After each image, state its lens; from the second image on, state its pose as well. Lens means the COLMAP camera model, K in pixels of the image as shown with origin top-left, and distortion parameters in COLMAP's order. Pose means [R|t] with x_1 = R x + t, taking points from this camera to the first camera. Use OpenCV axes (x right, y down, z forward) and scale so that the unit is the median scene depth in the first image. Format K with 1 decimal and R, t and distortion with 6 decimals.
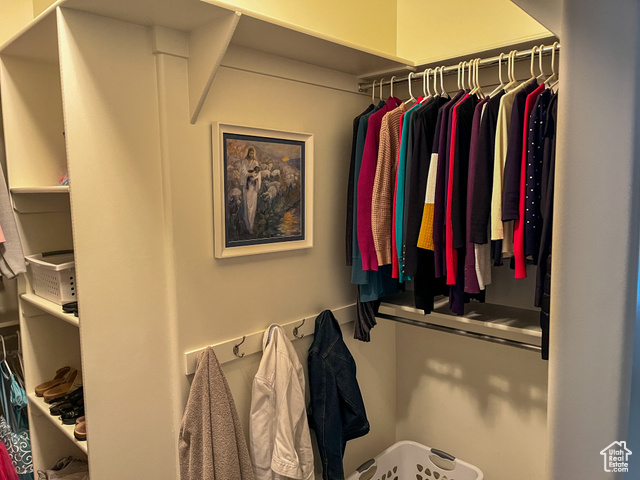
lens RADIAL K [[478.1, 0, 320.5], [0, 478.1, 242.4], [0, 0, 1]] dist [0.050846, -0.062943]
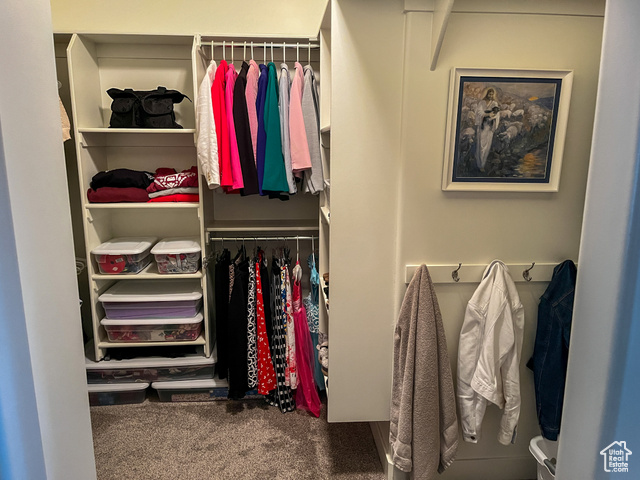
lens RADIAL K [[478.1, 0, 321.3], [0, 478.1, 239.0], [0, 0, 1]] dist [0.050846, -0.062943]
pose [[0.746617, 0.145999, -0.649036, 0.306588], [-0.087439, 0.988693, 0.121819, 0.031200], [0.659483, -0.034201, 0.750941, -0.047905]]
